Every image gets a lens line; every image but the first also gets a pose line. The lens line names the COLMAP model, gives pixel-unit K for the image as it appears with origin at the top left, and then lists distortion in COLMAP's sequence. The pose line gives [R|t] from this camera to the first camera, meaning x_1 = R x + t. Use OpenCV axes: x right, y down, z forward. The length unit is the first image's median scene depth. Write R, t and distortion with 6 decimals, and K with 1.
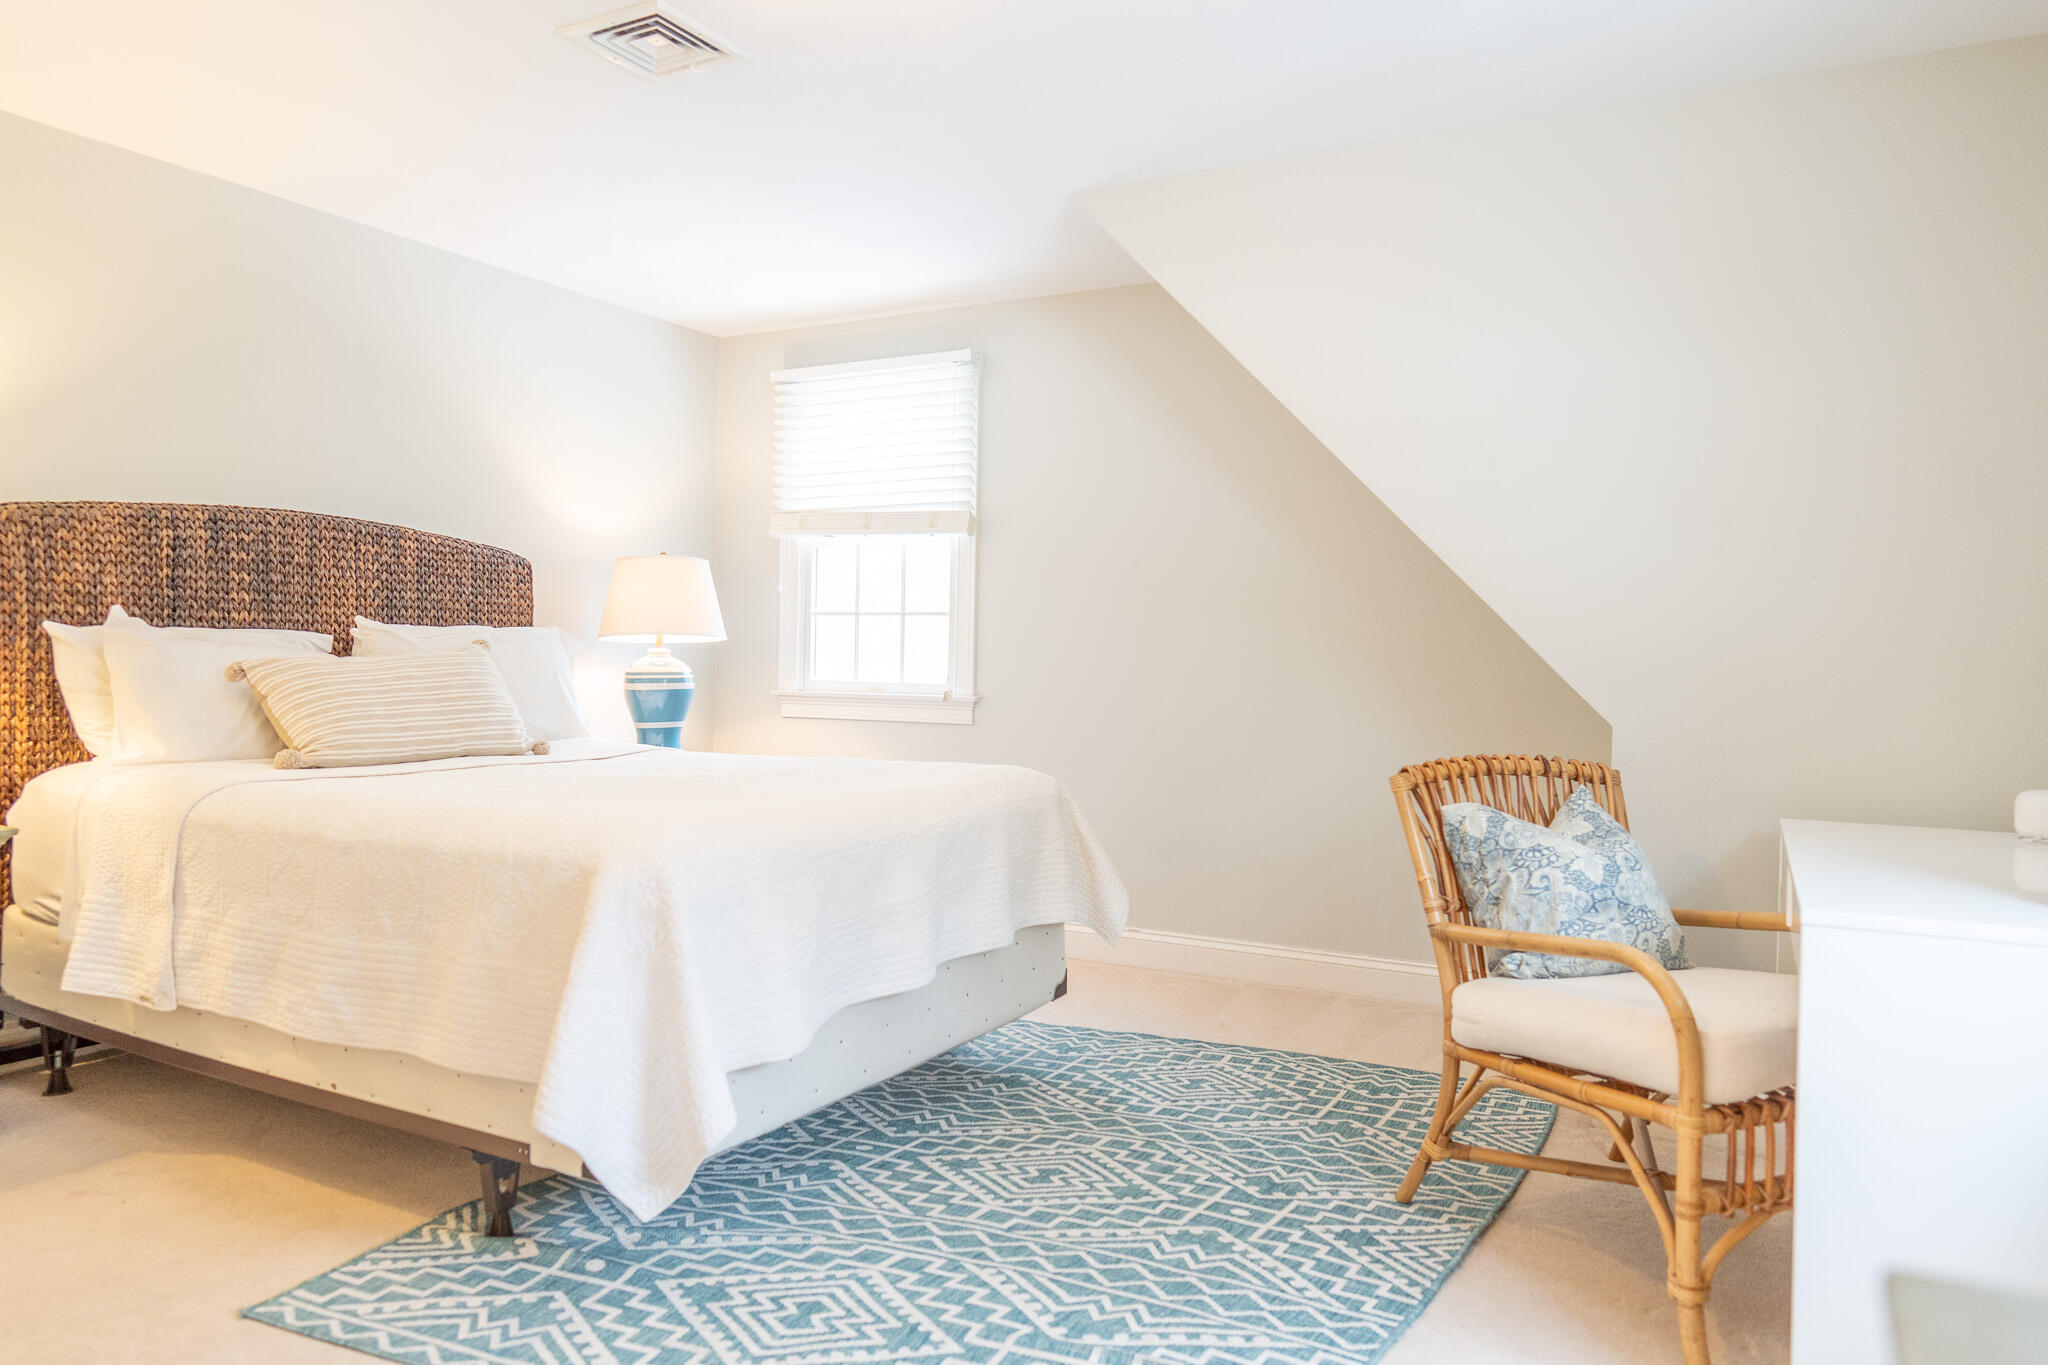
lens RADIAL K [[1353.7, 0, 1025.6], [0, 1353.7, 685.3], [0, 0, 1]] dist [-0.004707, 0.007808]
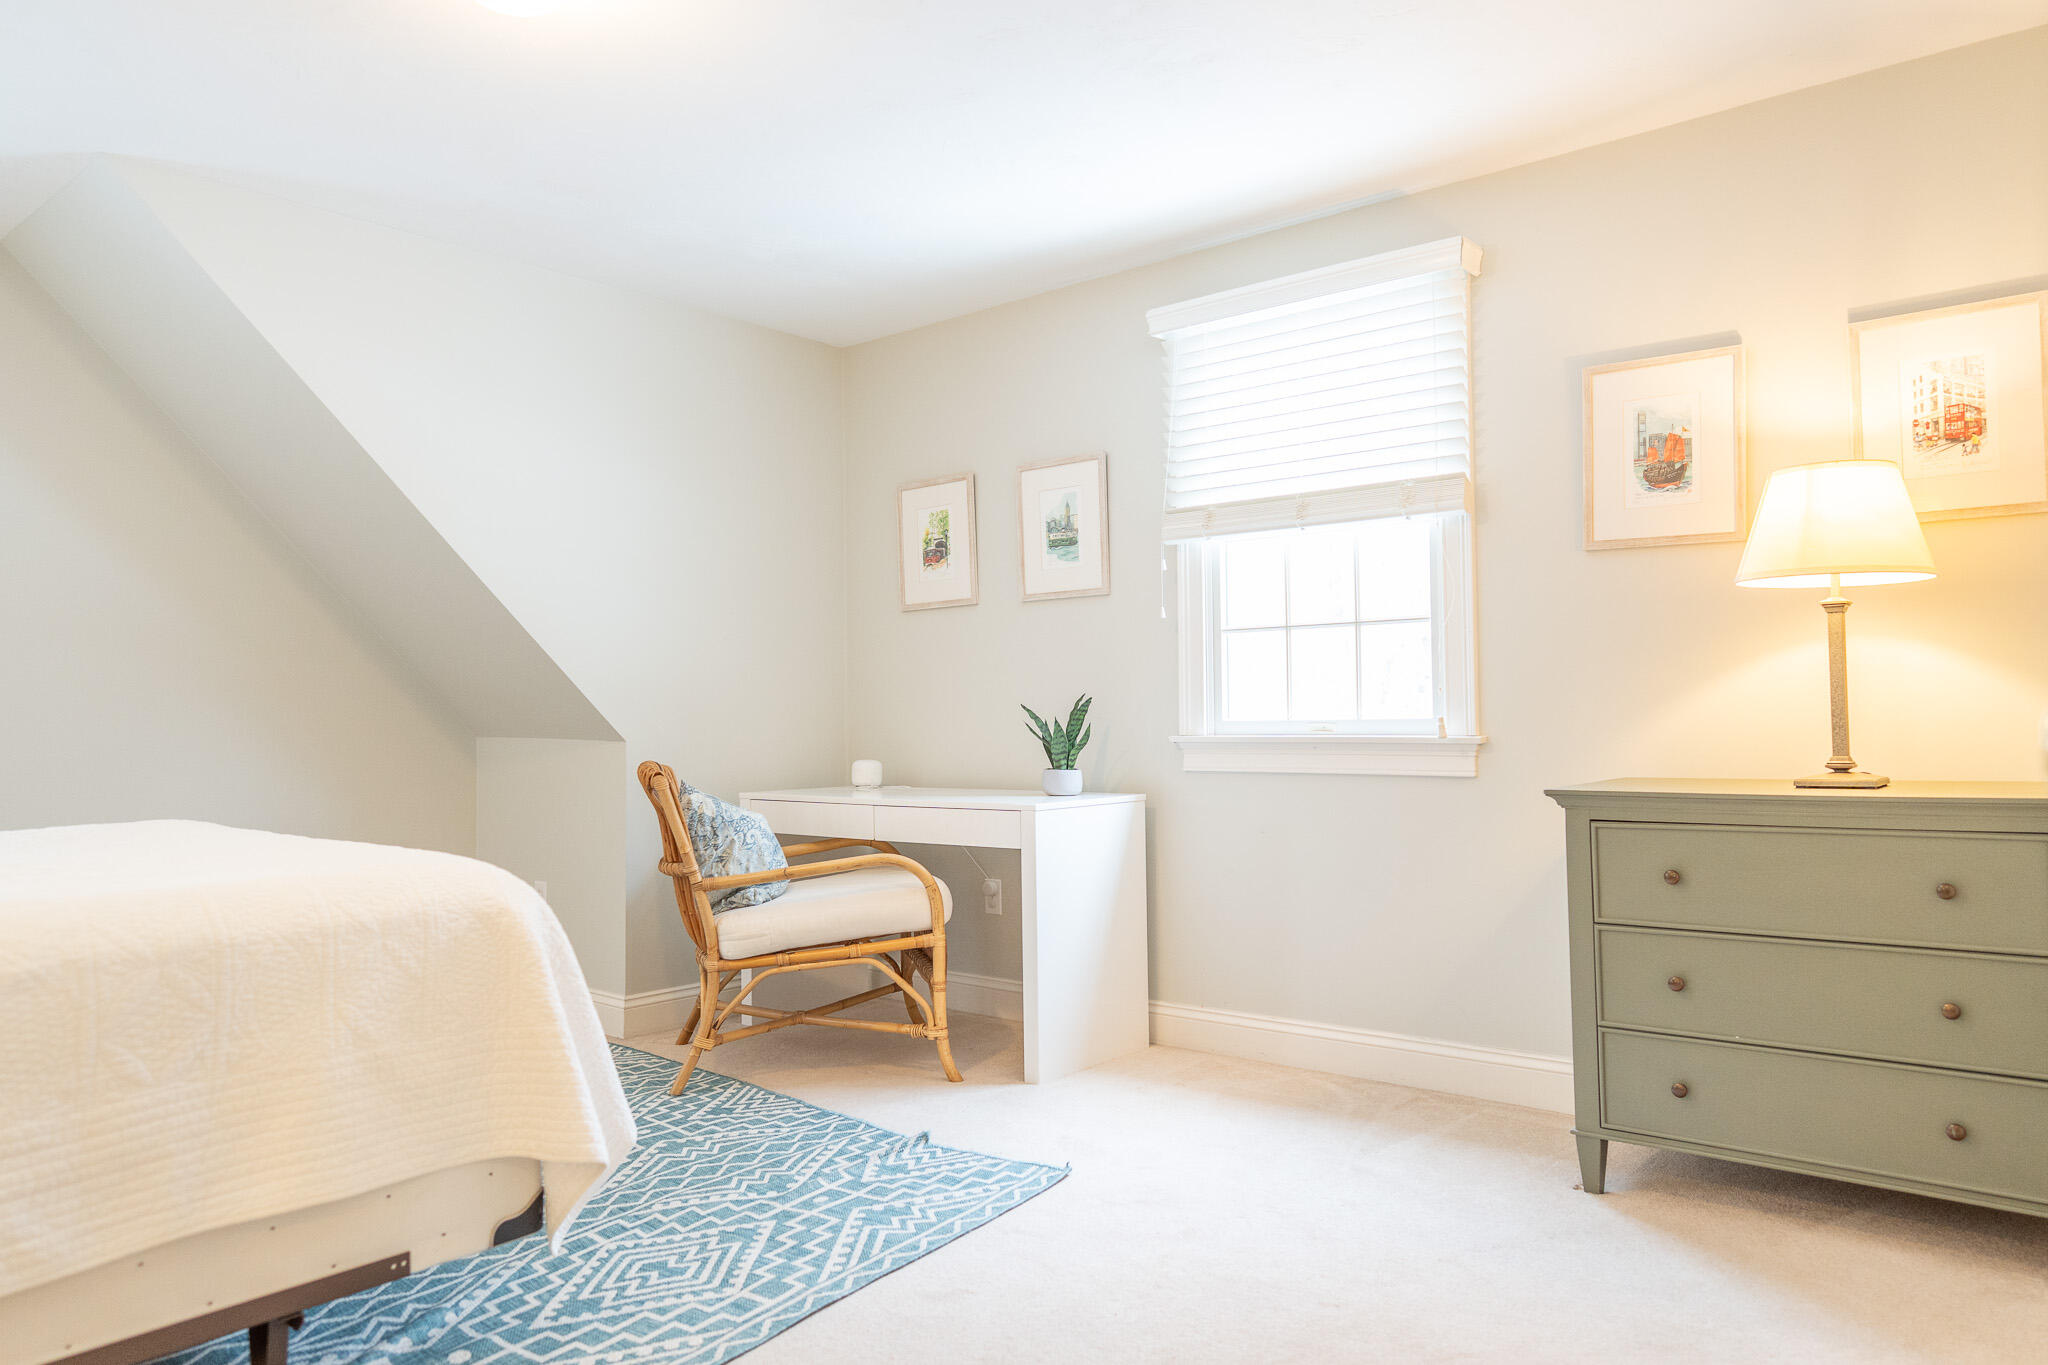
lens RADIAL K [[1353.7, 0, 1028.3], [0, 1353.7, 680.3], [0, 0, 1]] dist [-0.004707, 0.007808]
pose [[0.218283, 0.004763, 0.975874, -1.017503], [0.040762, 0.999071, -0.013993, 0.003901], [-0.975034, 0.042833, 0.217886, 0.373143]]
